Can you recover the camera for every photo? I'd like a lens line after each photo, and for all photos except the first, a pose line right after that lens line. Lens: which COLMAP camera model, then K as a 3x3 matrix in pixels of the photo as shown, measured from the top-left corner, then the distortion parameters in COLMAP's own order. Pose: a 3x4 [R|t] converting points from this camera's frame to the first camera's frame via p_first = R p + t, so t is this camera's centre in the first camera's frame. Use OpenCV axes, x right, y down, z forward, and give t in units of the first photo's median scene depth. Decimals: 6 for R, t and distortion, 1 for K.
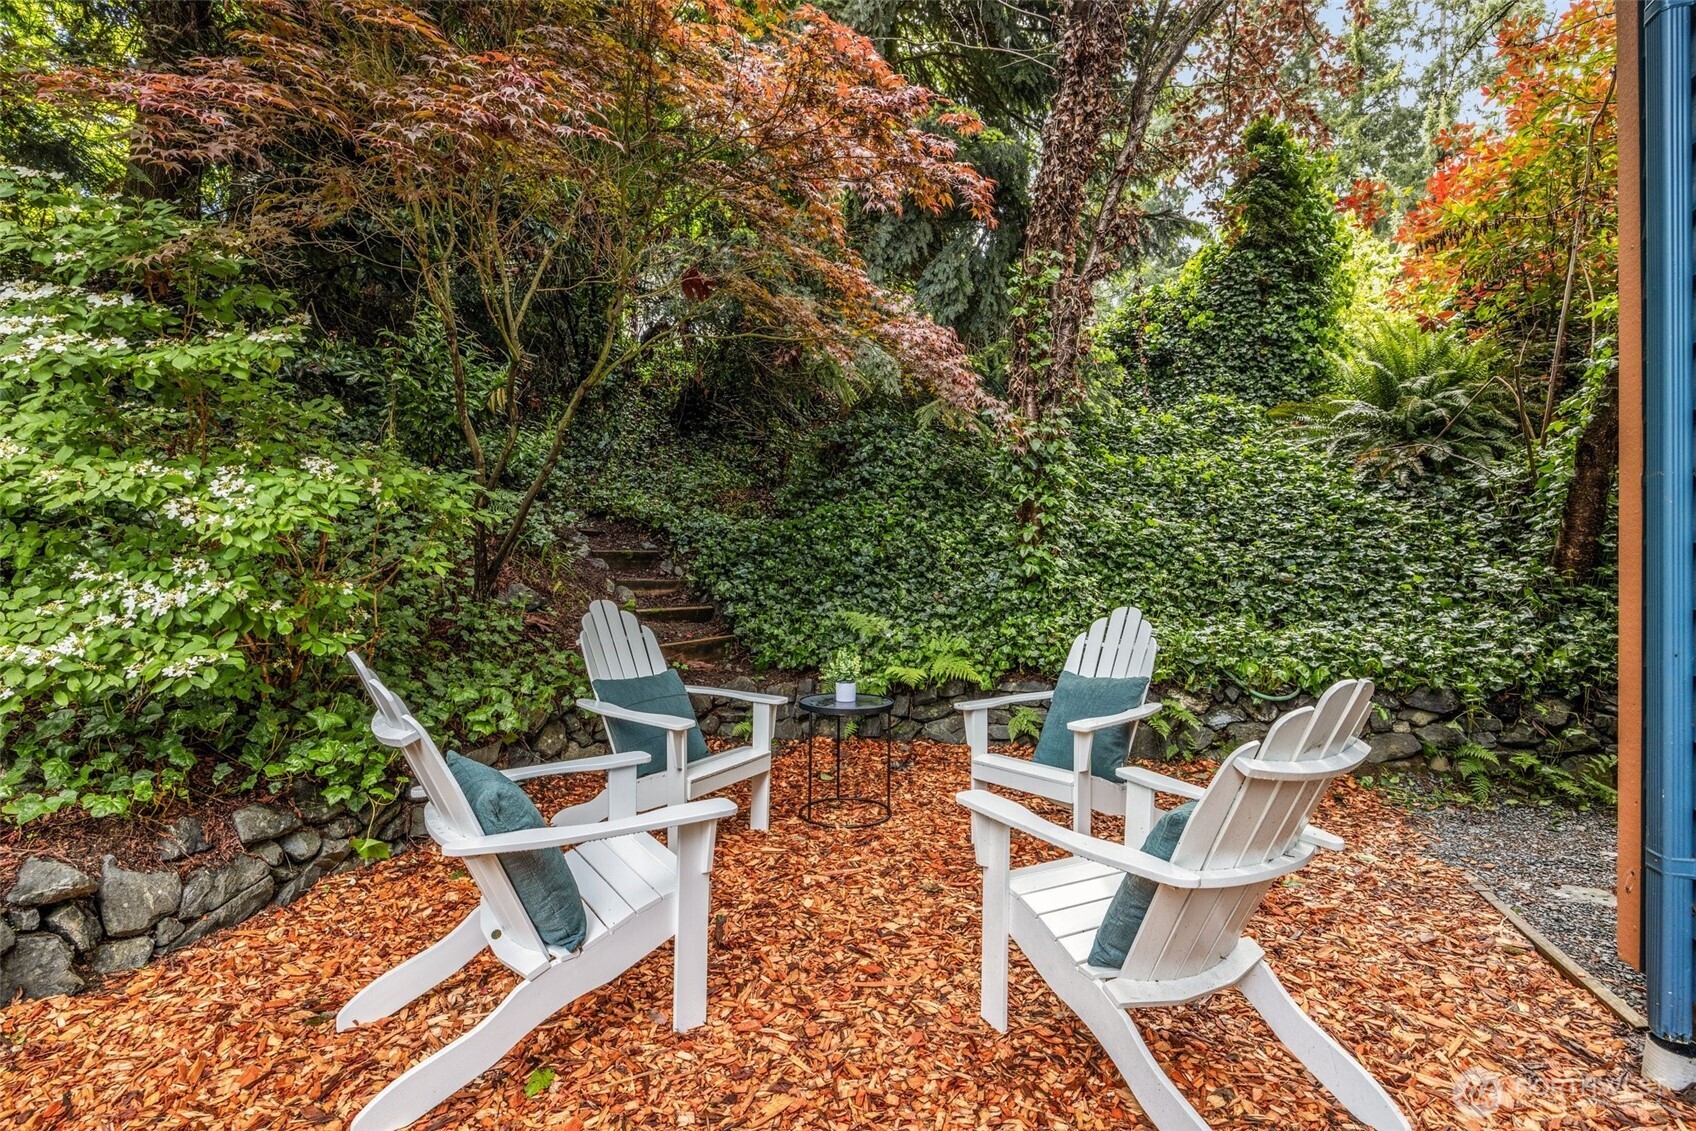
lens RADIAL K [[802.2, 0, 849.7], [0, 802.2, 564.2], [0, 0, 1]] dist [0.000078, 0.000012]
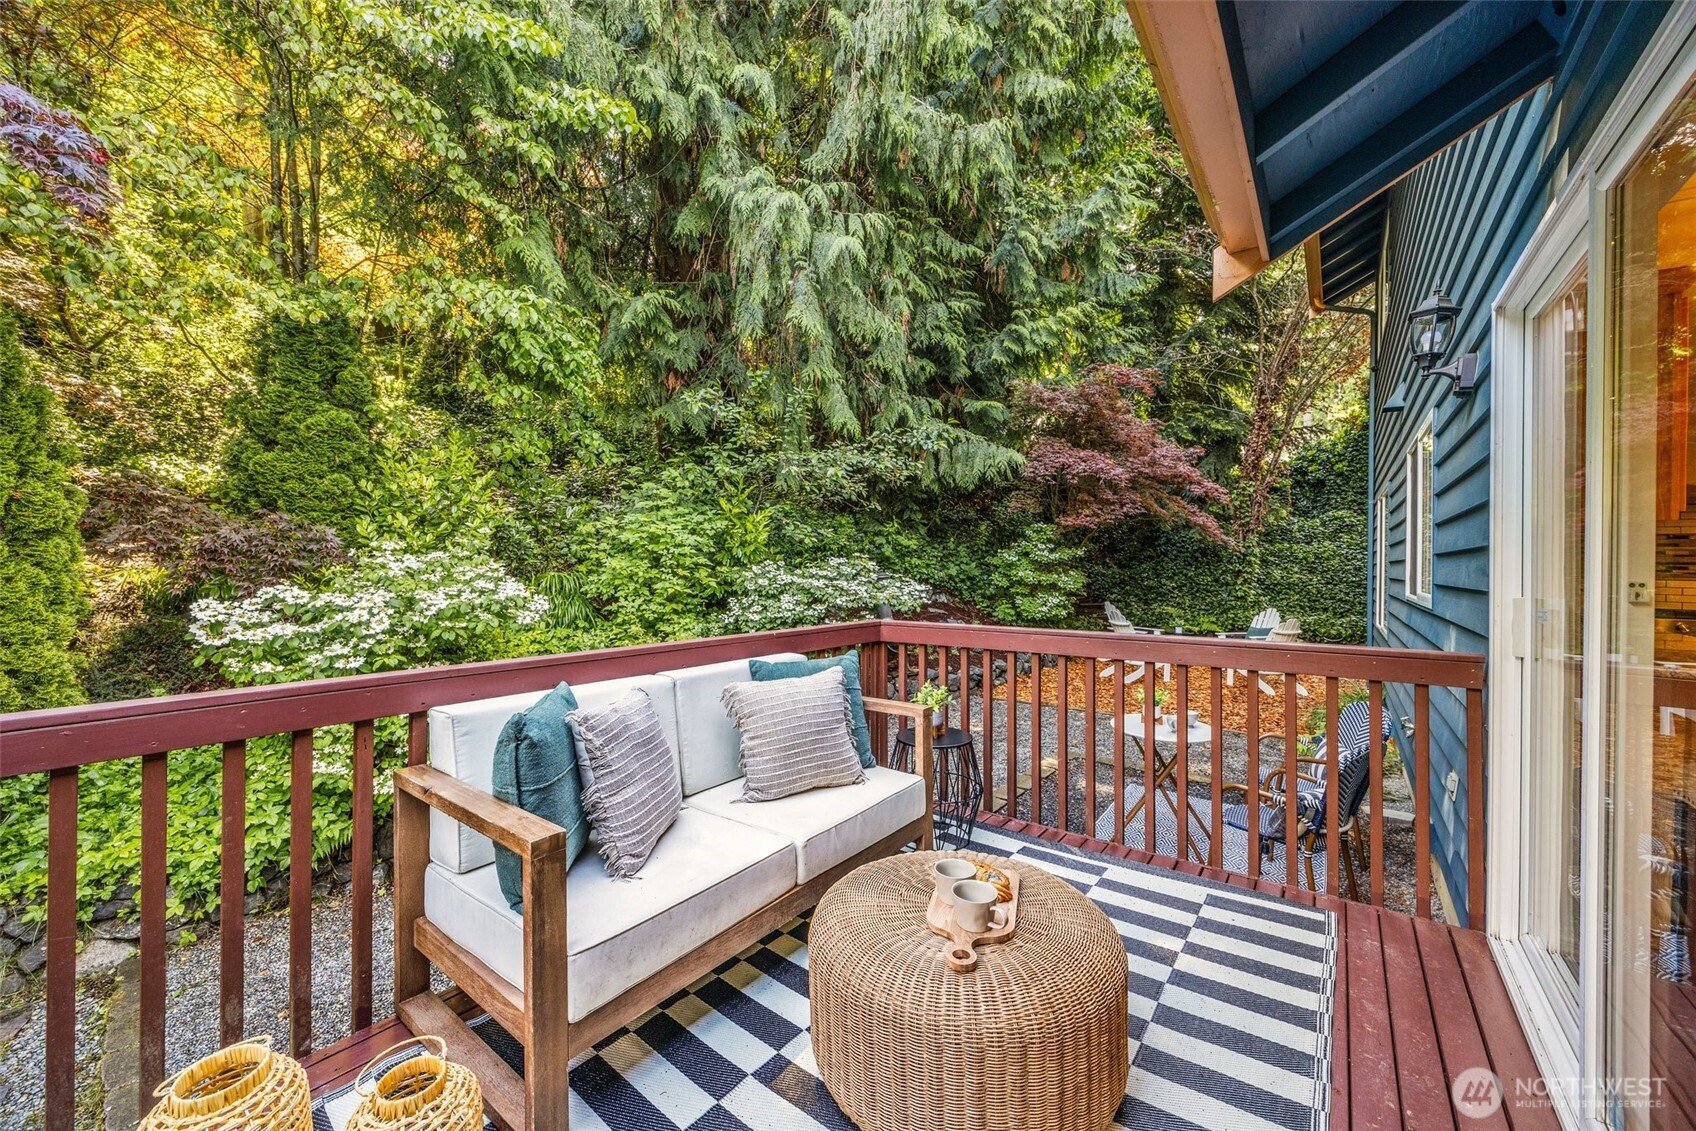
lens RADIAL K [[646.9, 0, 849.4], [0, 646.9, 568.5], [0, 0, 1]] dist [-0.003349, 0.000156]
pose [[0.946117, 0.009413, -0.323689, -0.297343], [-0.008596, 0.999955, 0.003956, -0.070769], [0.323712, -0.000961, 0.946155, -1.393492]]
